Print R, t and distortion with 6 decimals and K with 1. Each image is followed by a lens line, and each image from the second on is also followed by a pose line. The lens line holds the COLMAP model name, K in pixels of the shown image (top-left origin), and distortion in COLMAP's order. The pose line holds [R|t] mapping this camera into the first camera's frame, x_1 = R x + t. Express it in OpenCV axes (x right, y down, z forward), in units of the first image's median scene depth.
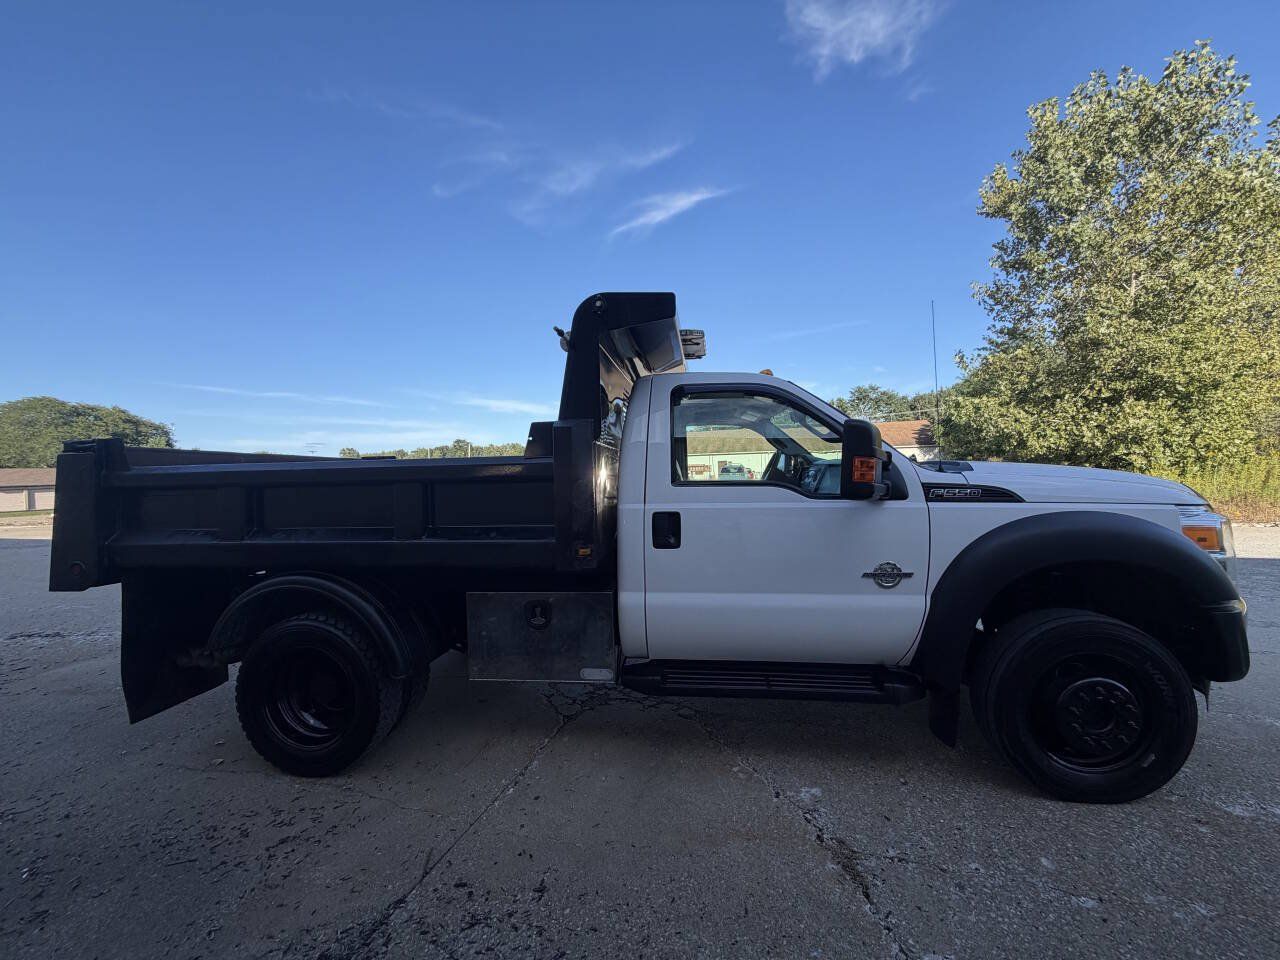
lens RADIAL K [[502.2, 0, 640.5], [0, 502.2, 485.8], [0, 0, 1]] dist [-0.000049, -0.000163]
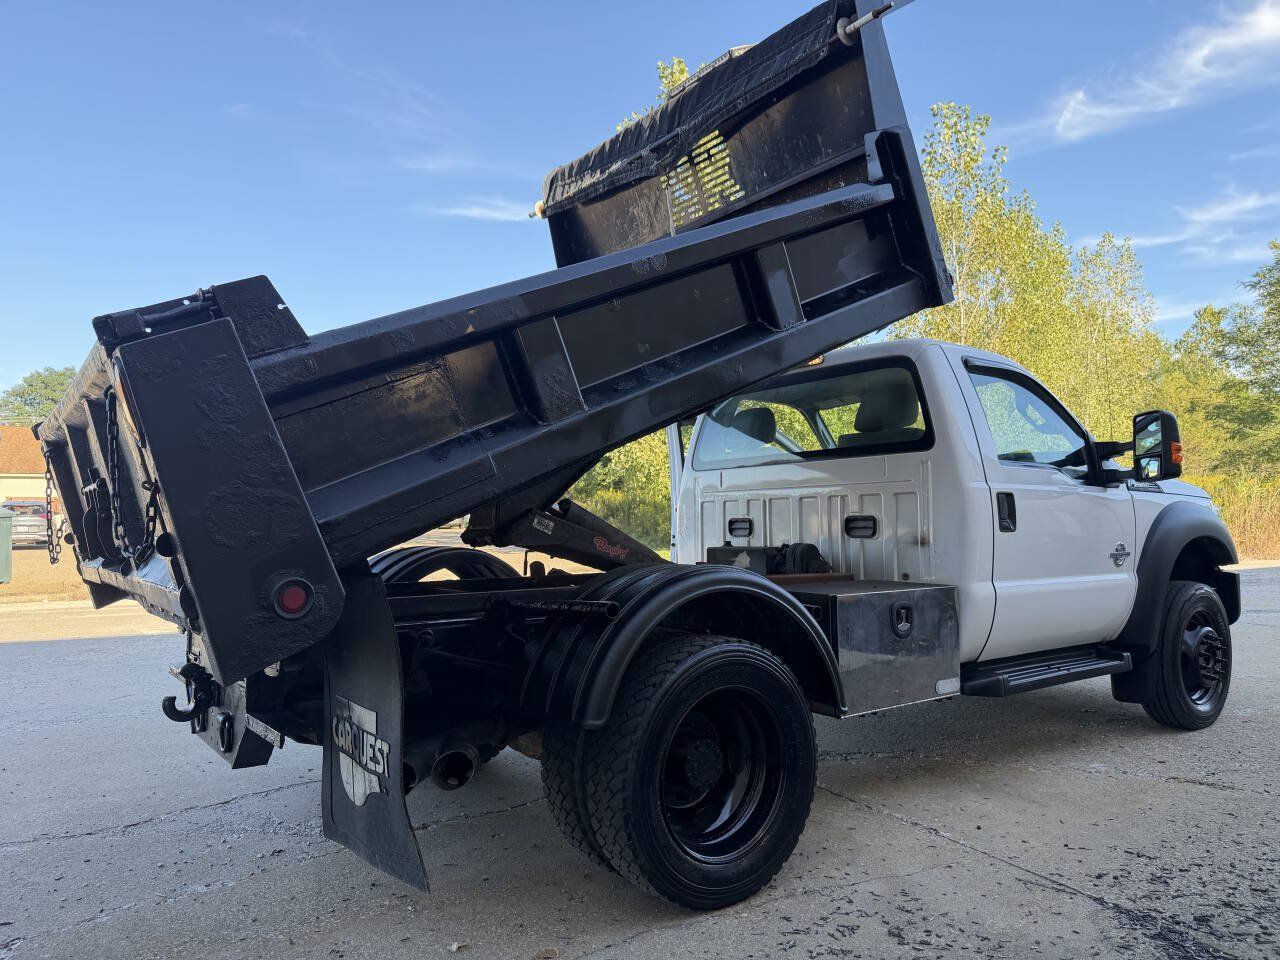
lens RADIAL K [[894.1, 0, 640.0], [0, 894.1, 480.0], [0, 0, 1]] dist [0.019016, -0.024479]
pose [[0.719852, 0.048388, 0.692439, -1.617845], [0.003018, 0.997340, -0.072833, 0.154112], [-0.694121, 0.054519, 0.717791, 0.292671]]
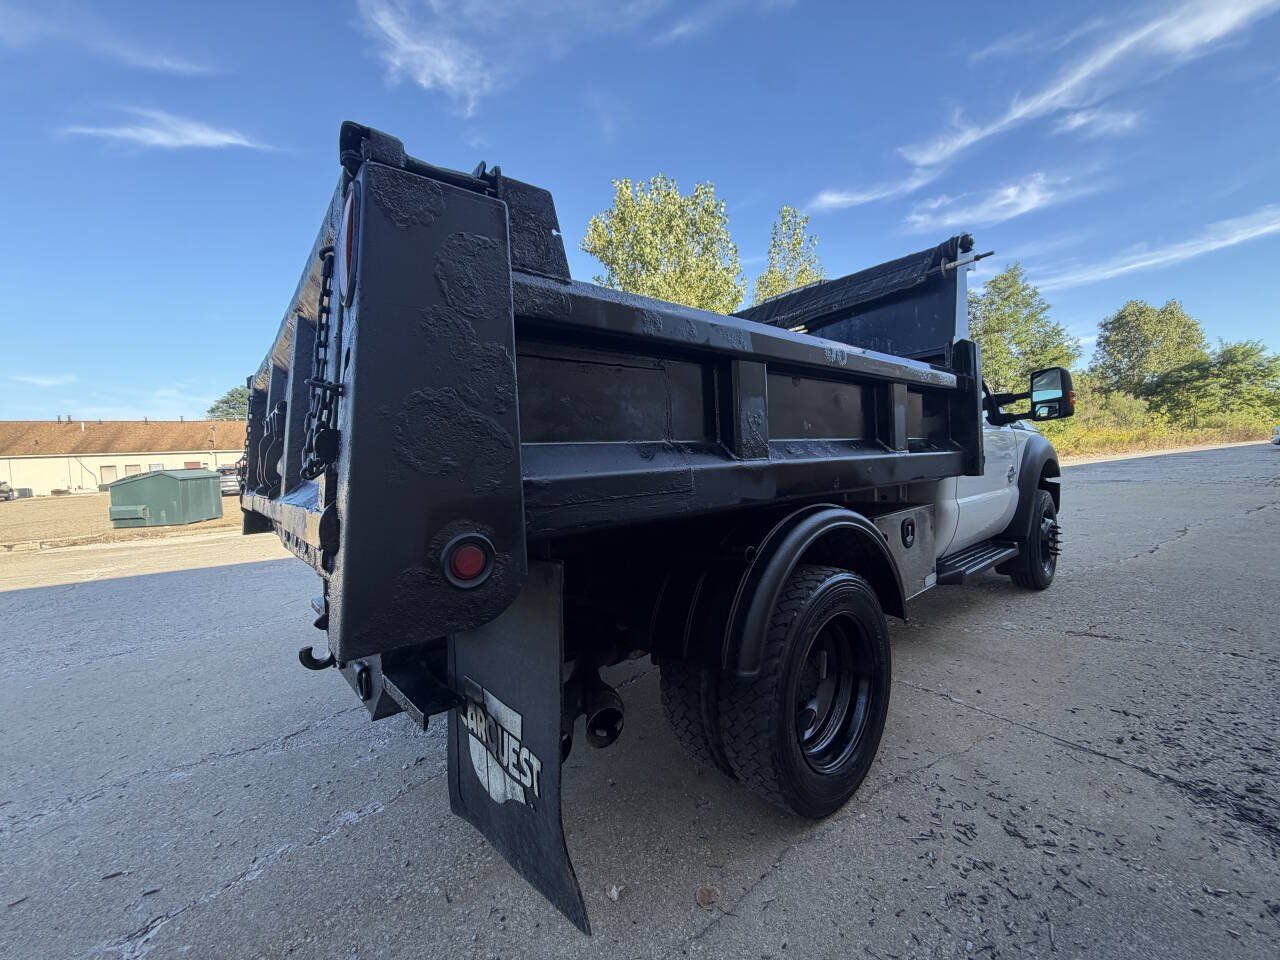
lens RADIAL K [[502.2, 0, 640.5], [0, 502.2, 485.8], [0, 0, 1]] dist [-0.000049, -0.000163]
pose [[0.664141, -0.046219, 0.746177, -1.419335], [0.045948, 0.998724, 0.020966, 0.128401], [-0.746194, 0.020361, 0.665417, 0.804854]]
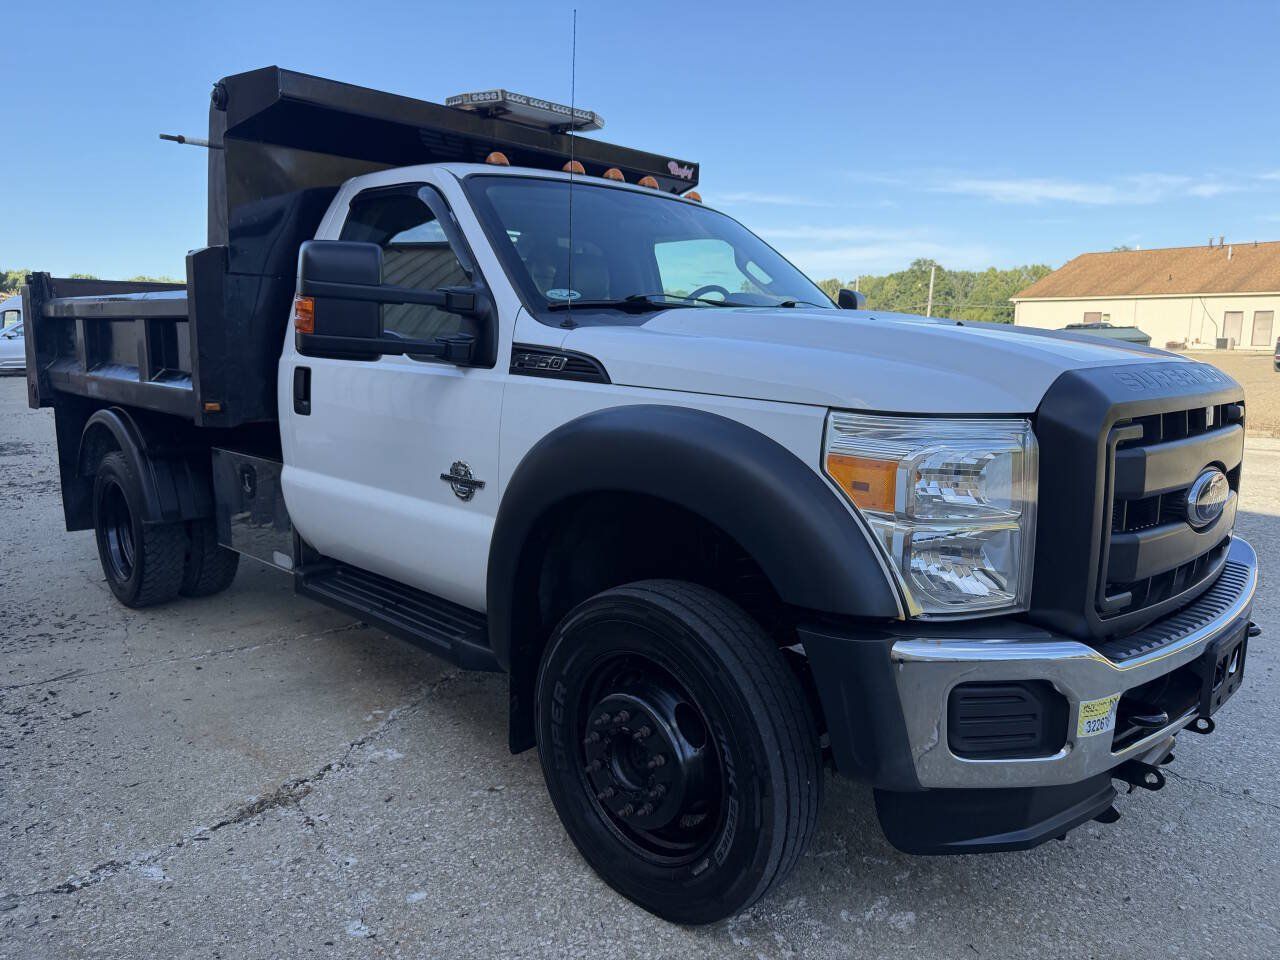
lens RADIAL K [[894.1, 0, 640.0], [0, 894.1, 480.0], [0, 0, 1]] dist [0.019016, -0.024479]
pose [[0.805281, 0.129673, -0.578539, 1.351372], [-0.041272, 0.985683, 0.163482, -0.025813], [0.591455, -0.107771, 0.799103, 0.192366]]
